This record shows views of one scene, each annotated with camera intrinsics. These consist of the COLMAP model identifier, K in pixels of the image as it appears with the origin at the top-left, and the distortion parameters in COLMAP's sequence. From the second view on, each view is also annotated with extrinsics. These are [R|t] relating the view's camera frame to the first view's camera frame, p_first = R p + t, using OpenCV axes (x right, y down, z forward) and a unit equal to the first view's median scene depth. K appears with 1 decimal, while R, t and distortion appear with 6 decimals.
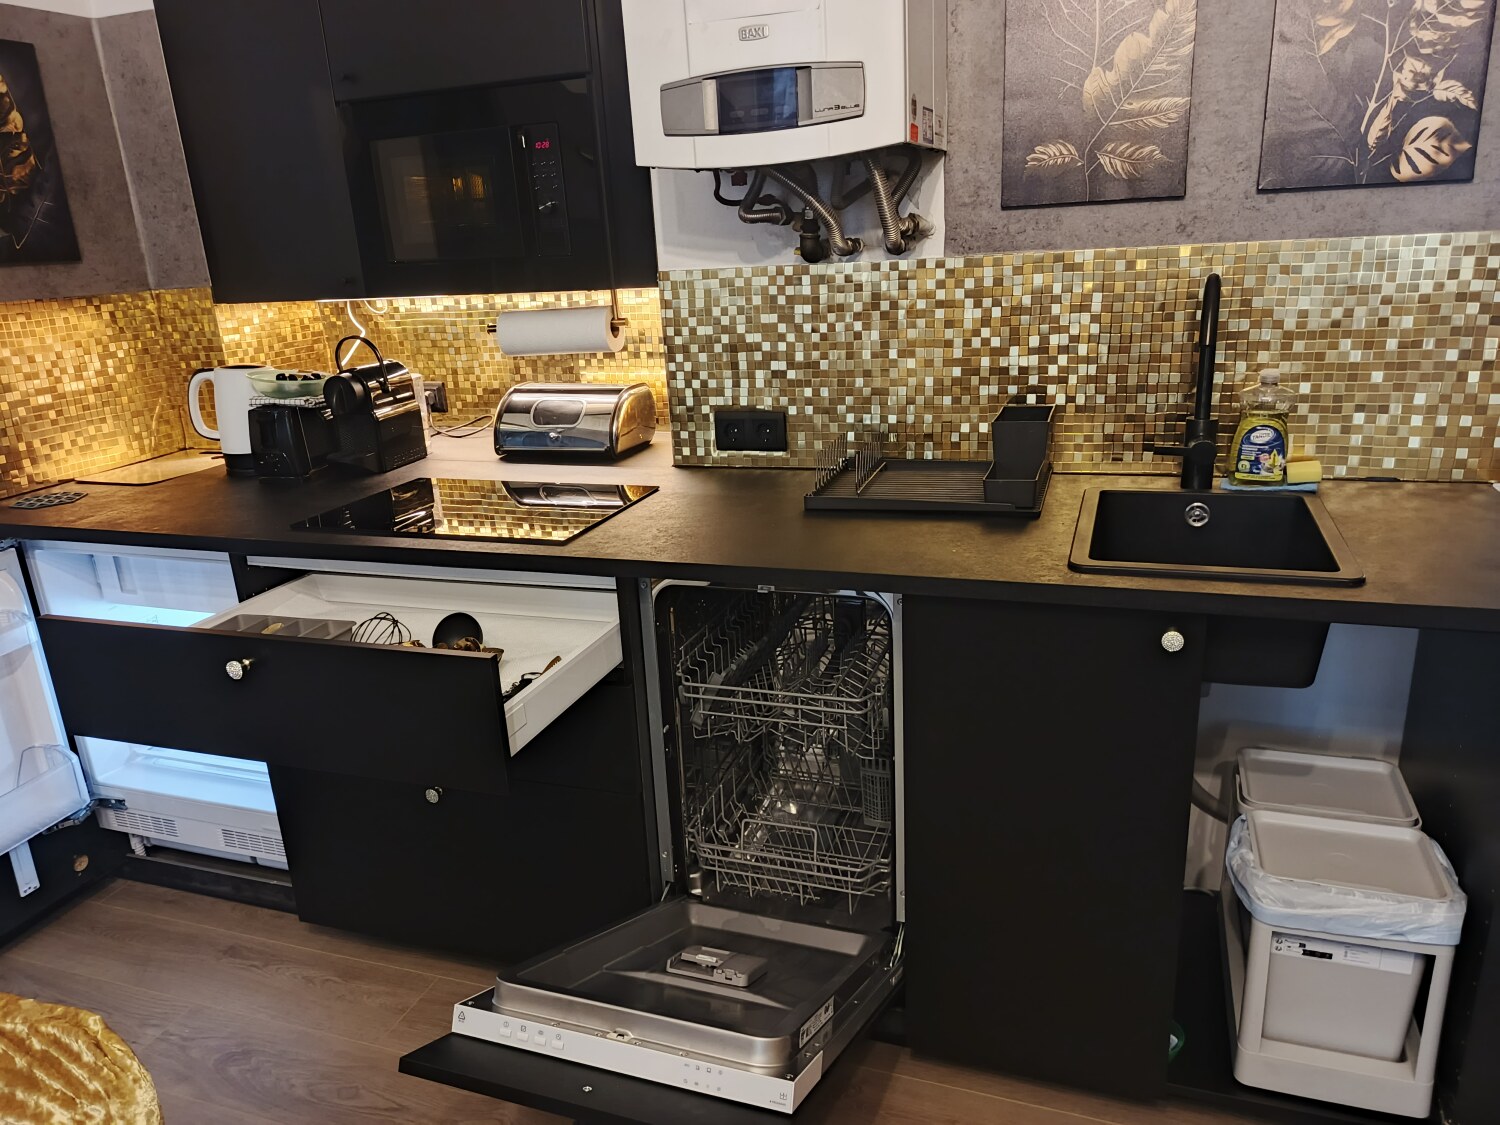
lens RADIAL K [[1037.3, 0, 745.2], [0, 1037.3, 563.6], [0, 0, 1]] dist [0.042799, -0.049144]
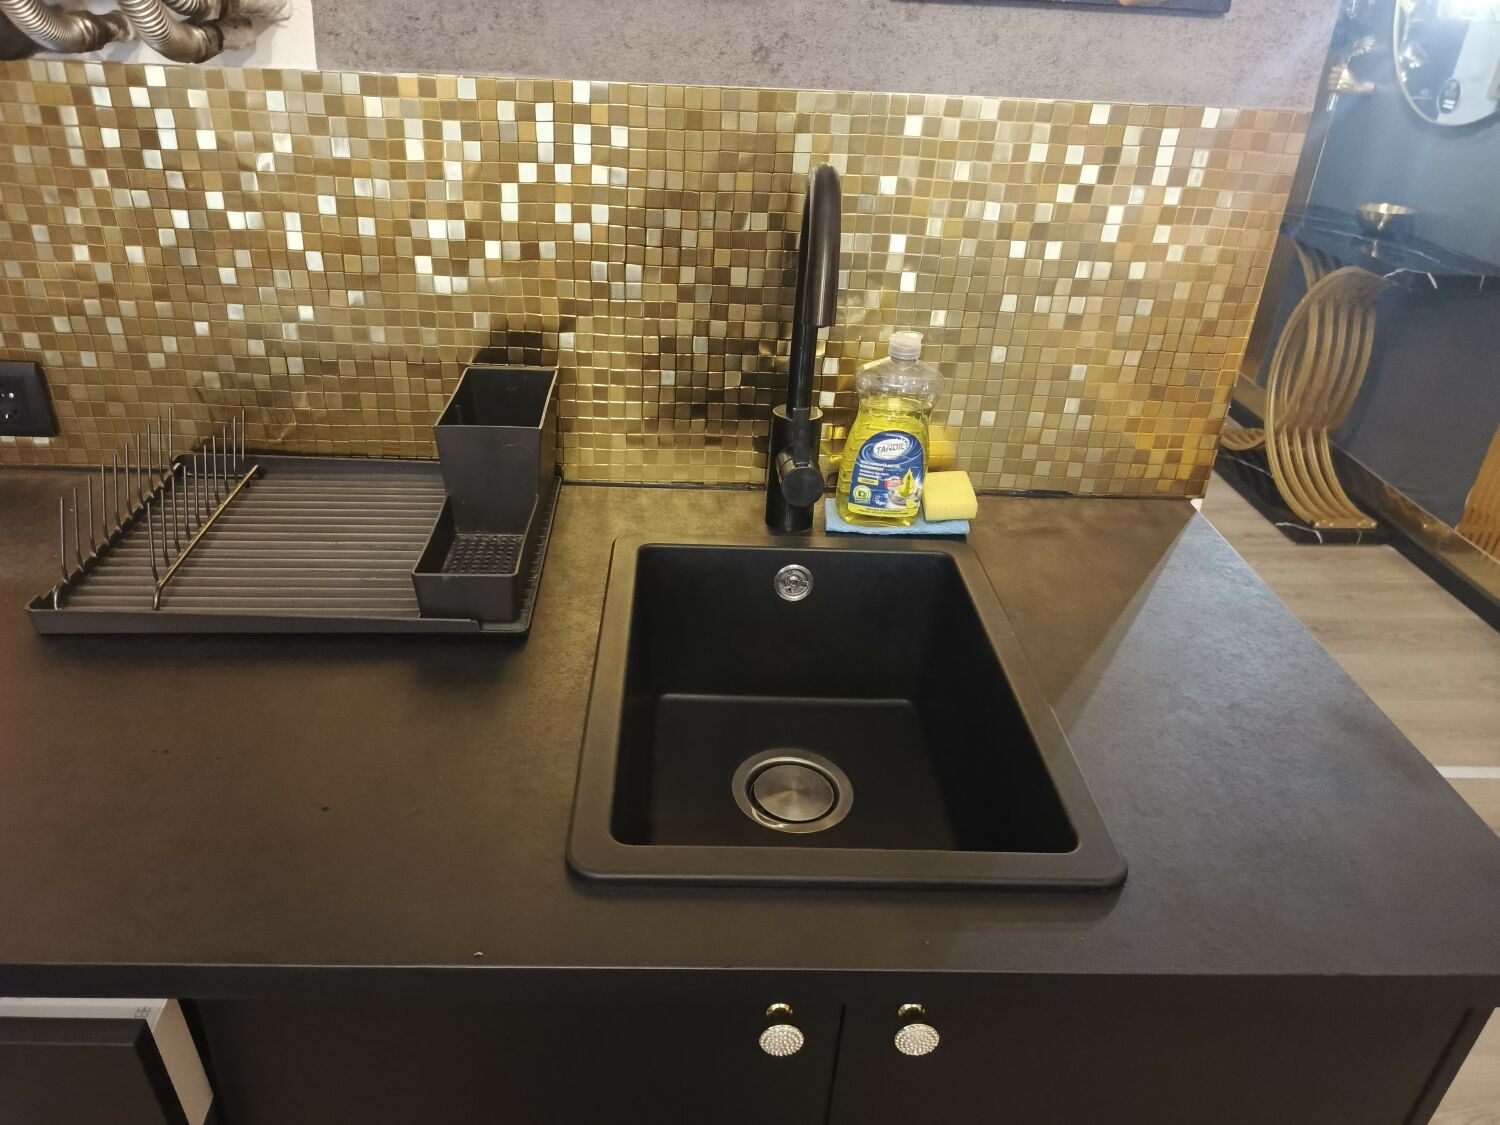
lens RADIAL K [[1077.6, 0, 703.1], [0, 1077.6, 558.1], [0, 0, 1]] dist [0.071349, -0.095545]
pose [[0.930577, -0.092487, 0.354221, 0.173431], [0.022247, 0.980061, 0.197450, -0.184294], [-0.365419, -0.175862, 0.914079, 0.469956]]
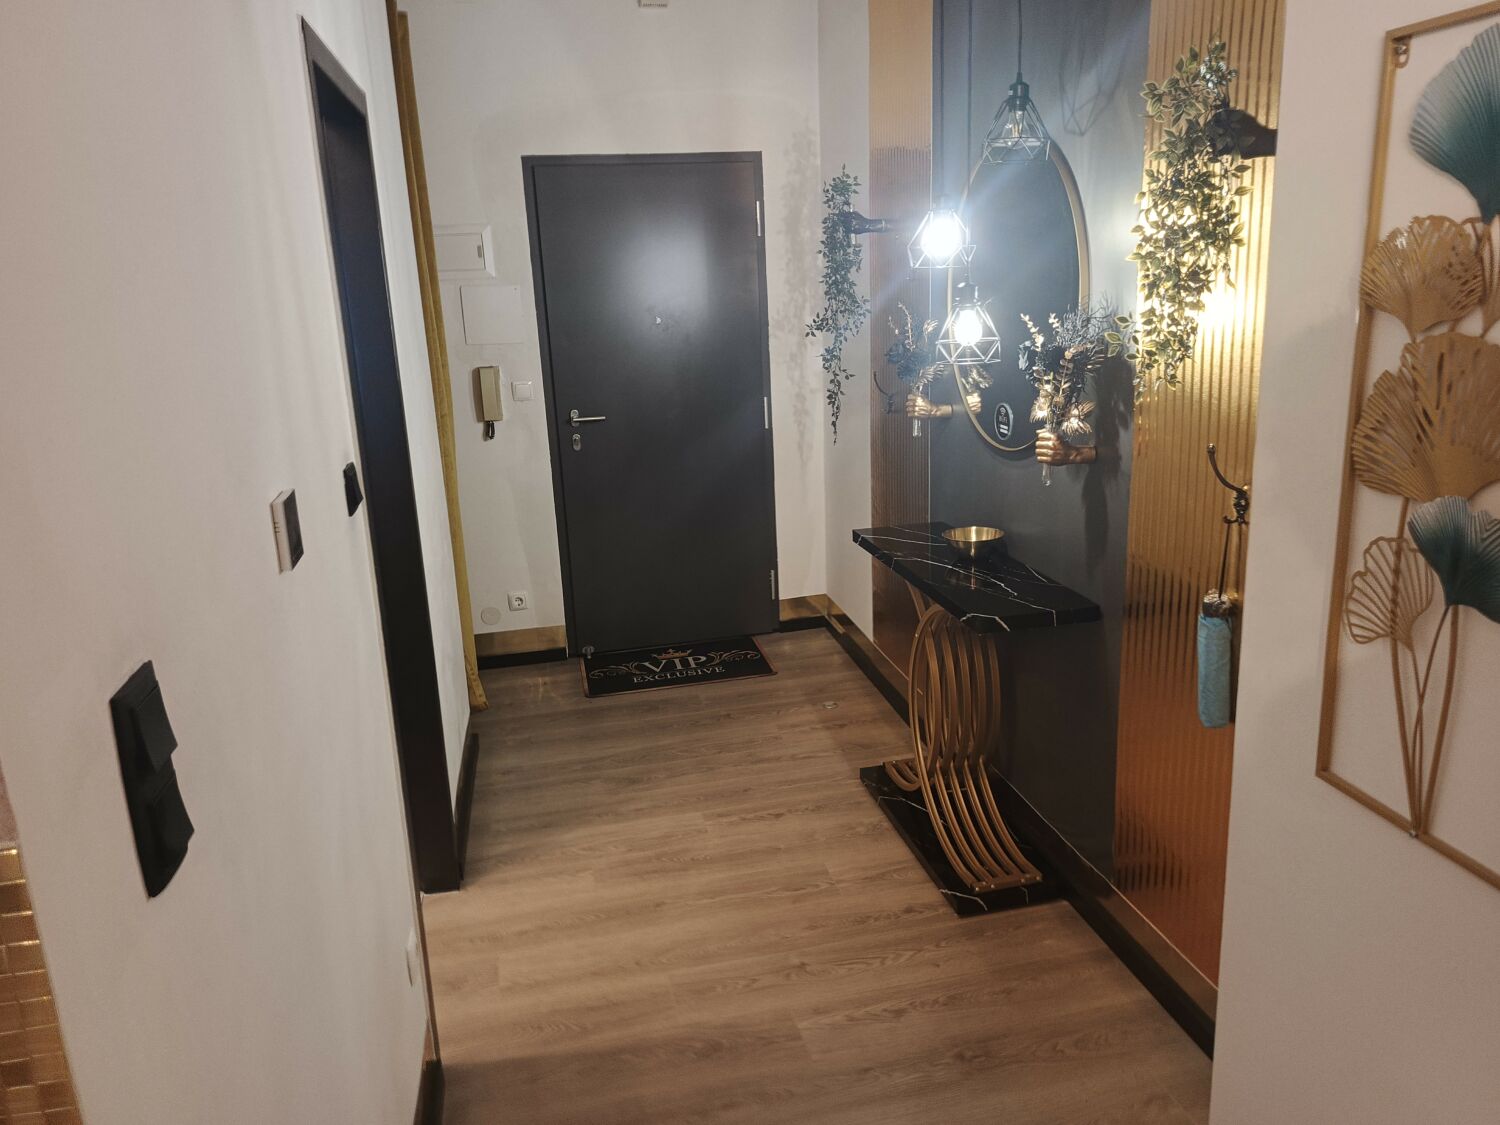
lens RADIAL K [[1077.3, 0, 744.7], [0, 1077.3, 540.3], [0, 0, 1]] dist [0.074588, -0.082787]
pose [[0.854721, -0.105912, 0.508167, 0.742085], [0.149422, 0.987728, -0.045461, -0.339641], [-0.497116, 0.114788, 0.860058, 0.514105]]
